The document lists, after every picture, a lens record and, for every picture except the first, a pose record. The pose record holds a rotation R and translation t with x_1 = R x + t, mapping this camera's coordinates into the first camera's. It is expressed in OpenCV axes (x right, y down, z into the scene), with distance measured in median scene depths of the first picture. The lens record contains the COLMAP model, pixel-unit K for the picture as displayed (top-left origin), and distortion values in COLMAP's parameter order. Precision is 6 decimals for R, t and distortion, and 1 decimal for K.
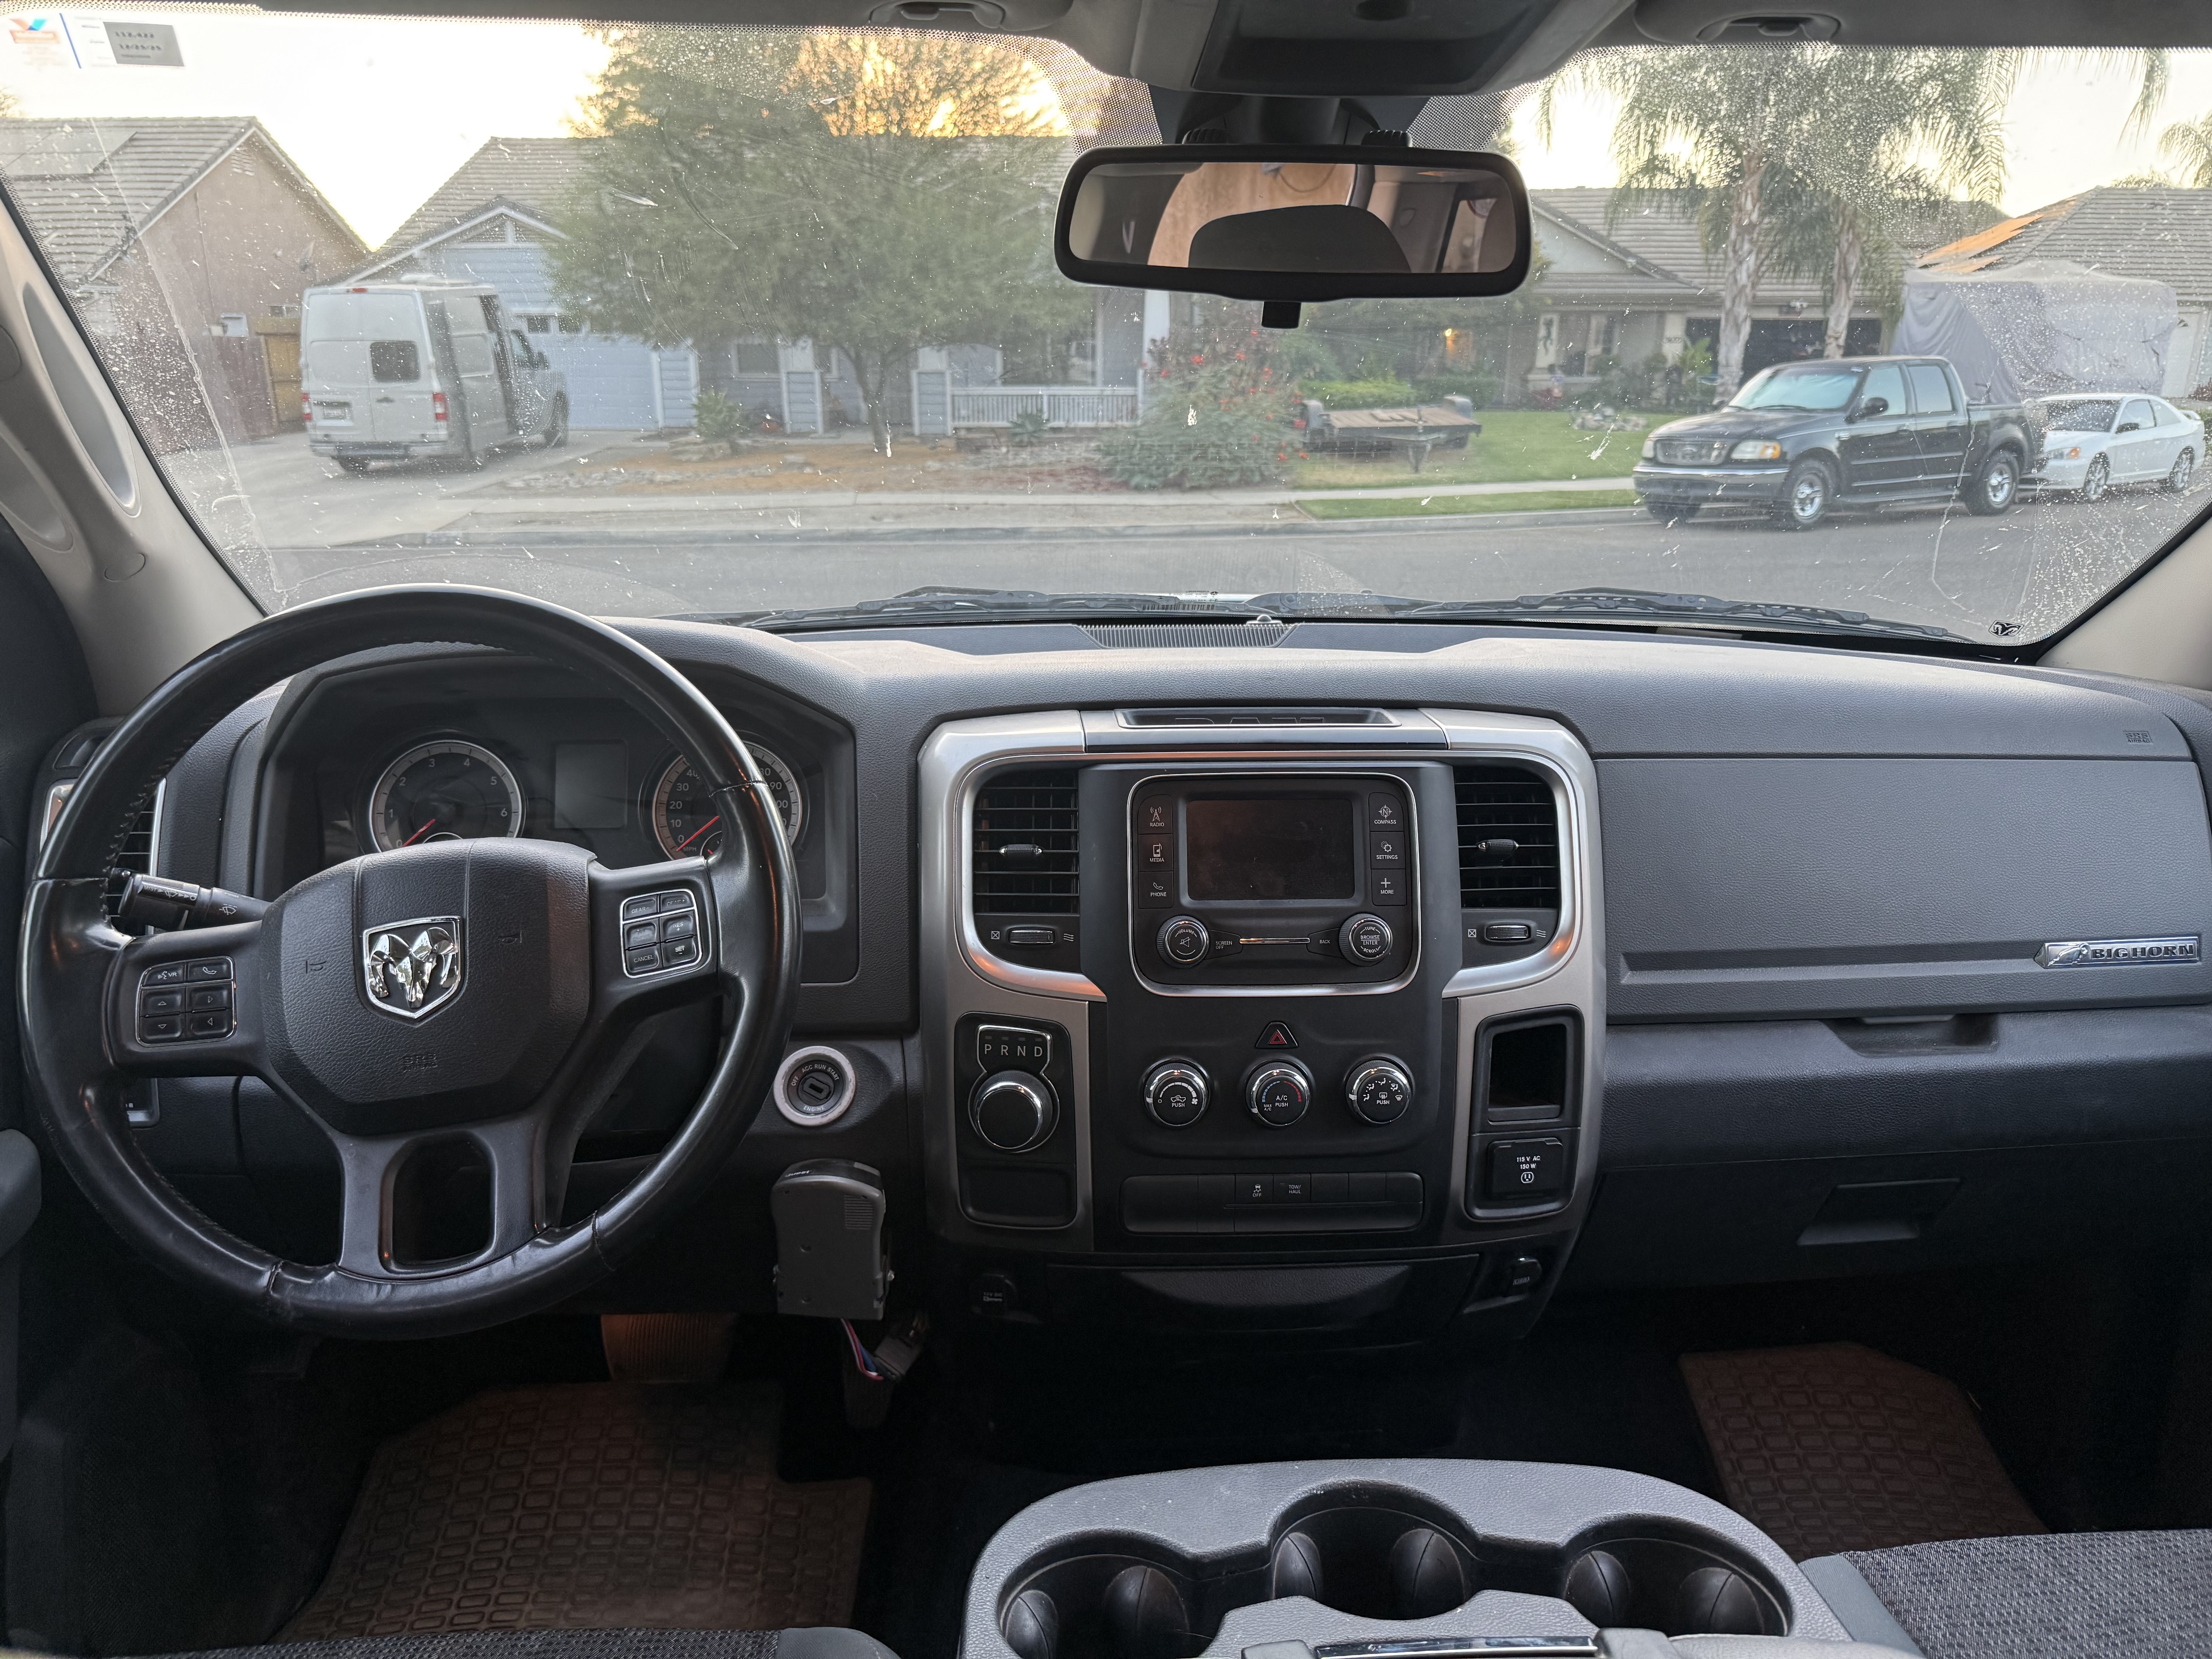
lens RADIAL K [[1544.0, 0, 1098.3], [0, 1544.0, 836.6], [0, 0, 1]] dist [-0.072714, -0.003612]
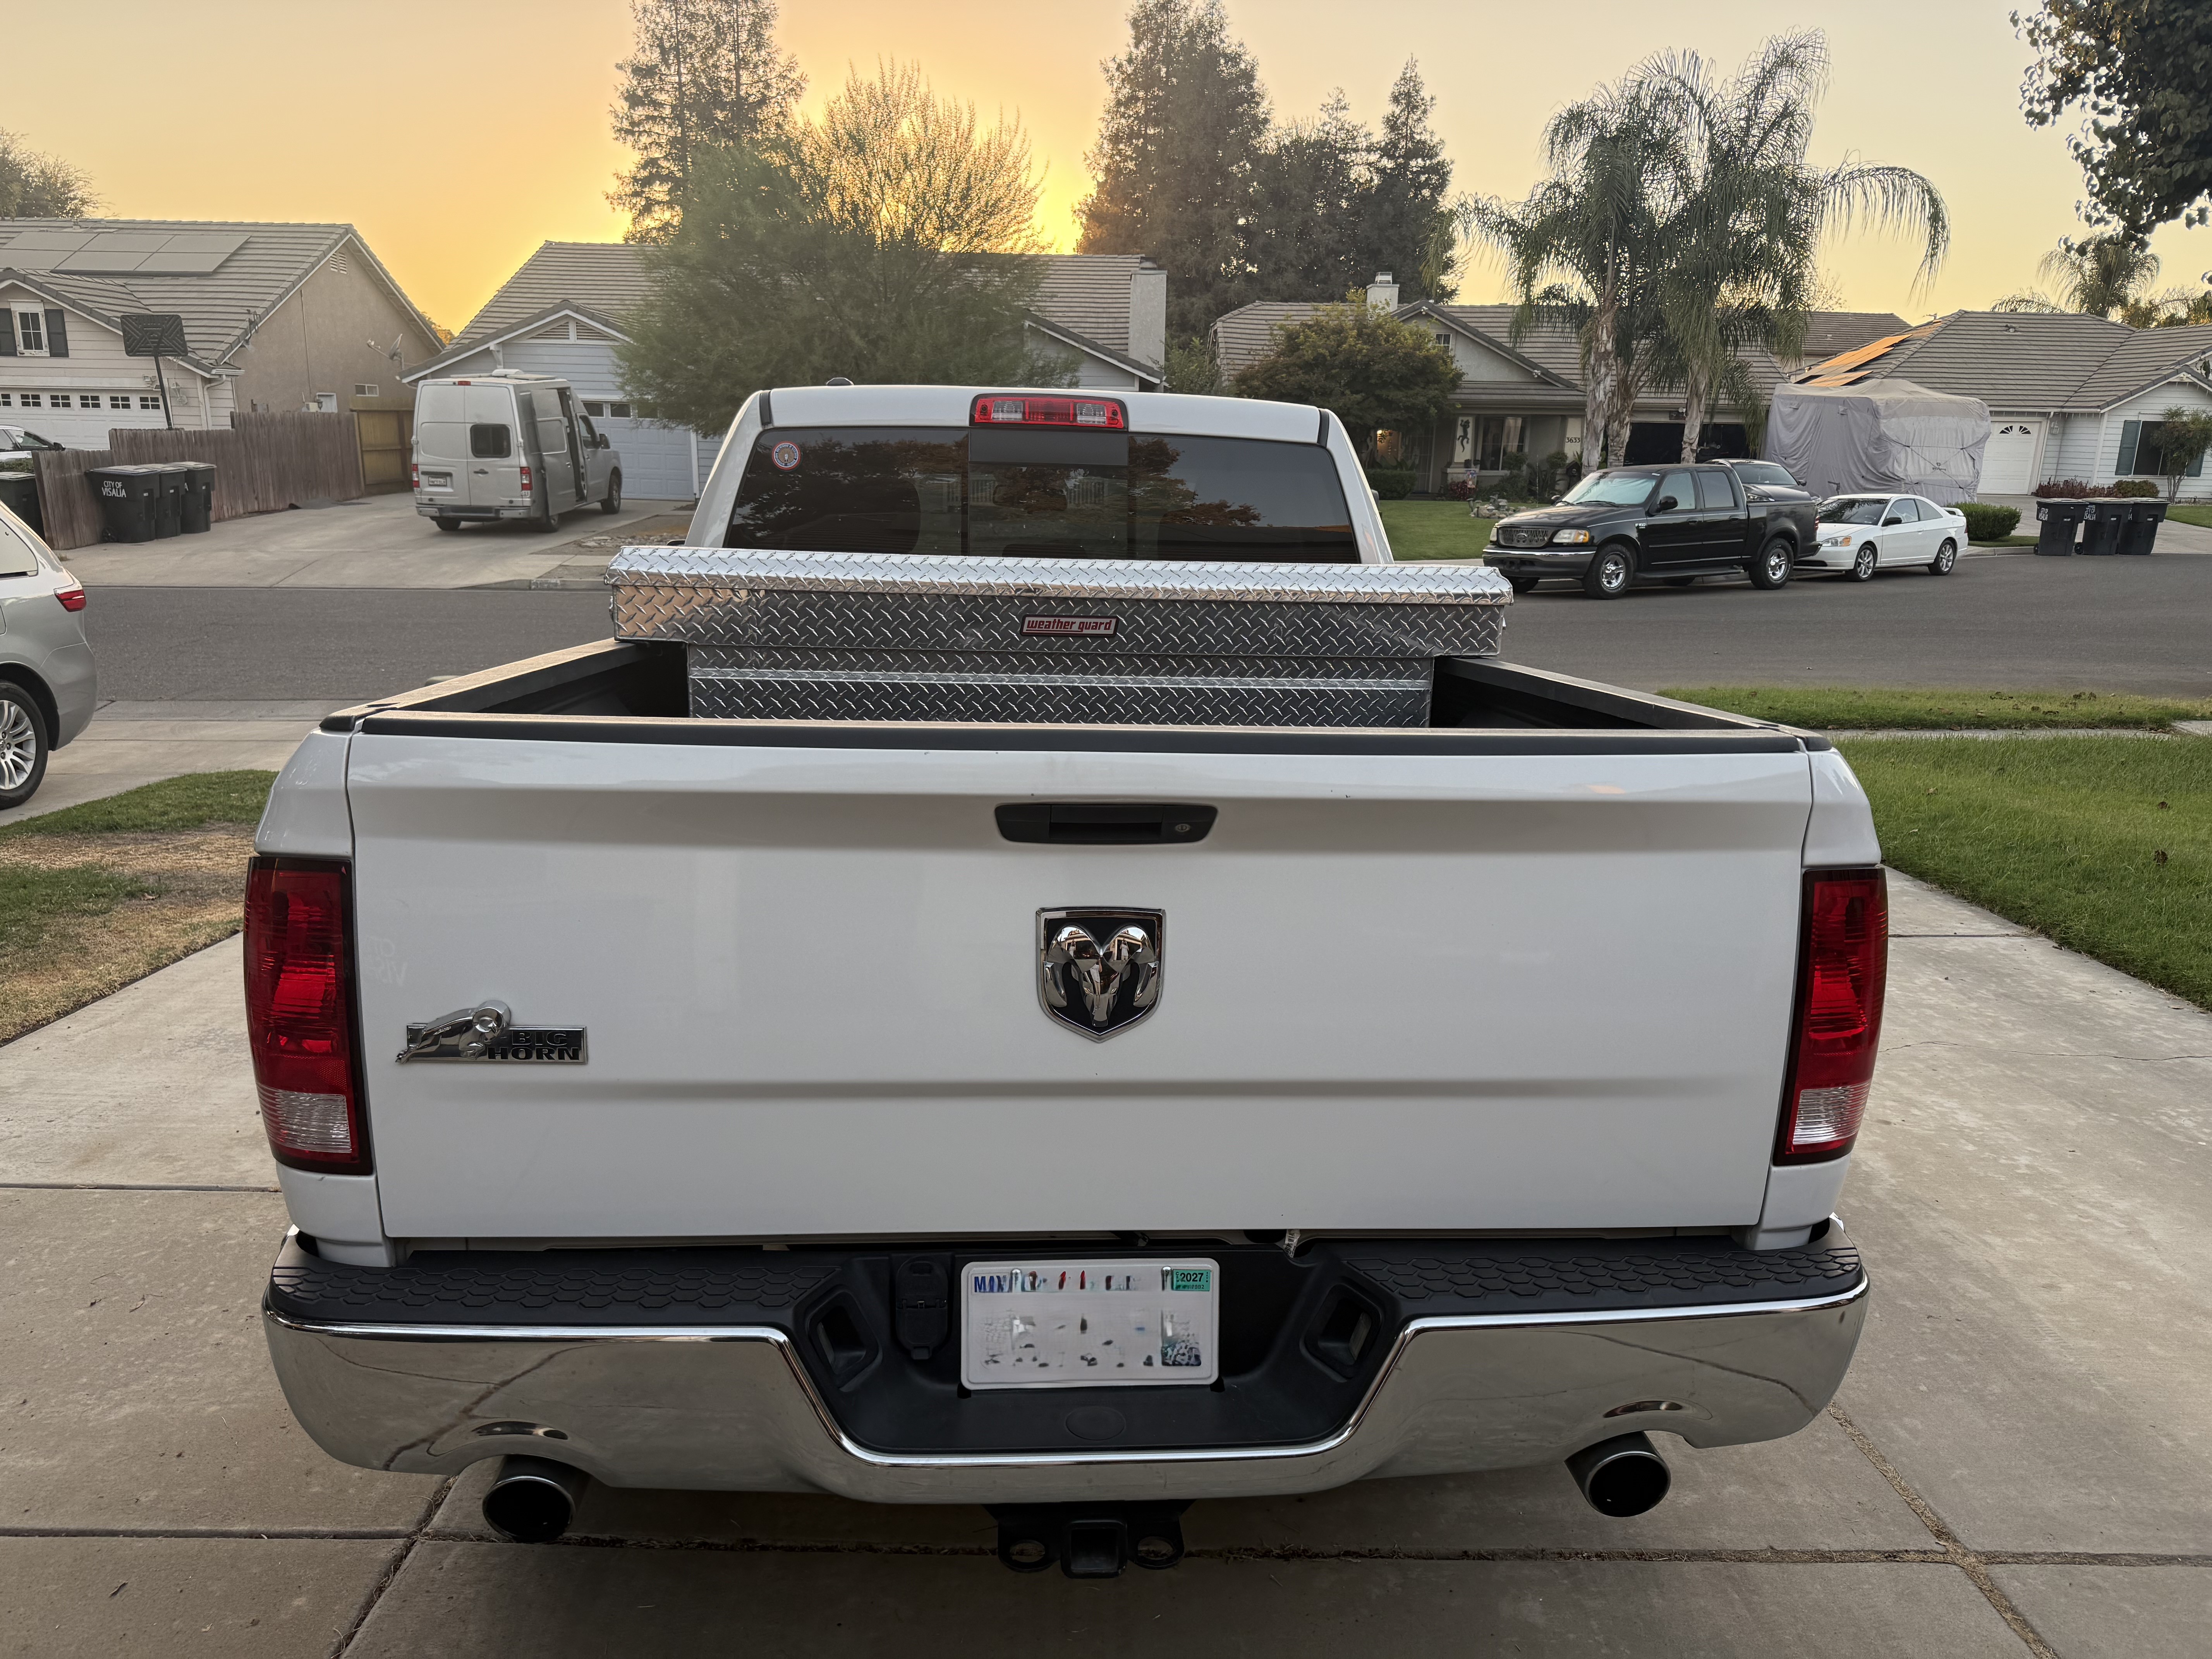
lens RADIAL K [[1528.0, 0, 1105.0], [0, 1528.0, 826.9], [0, 0, 1]] dist [-0.003776, -0.159579]
pose [[0.999694, 0.017715, 0.017290, 0.012636], [-0.016791, 0.998494, -0.052229, 0.048200], [-0.018189, 0.051922, 0.998485, -0.199087]]
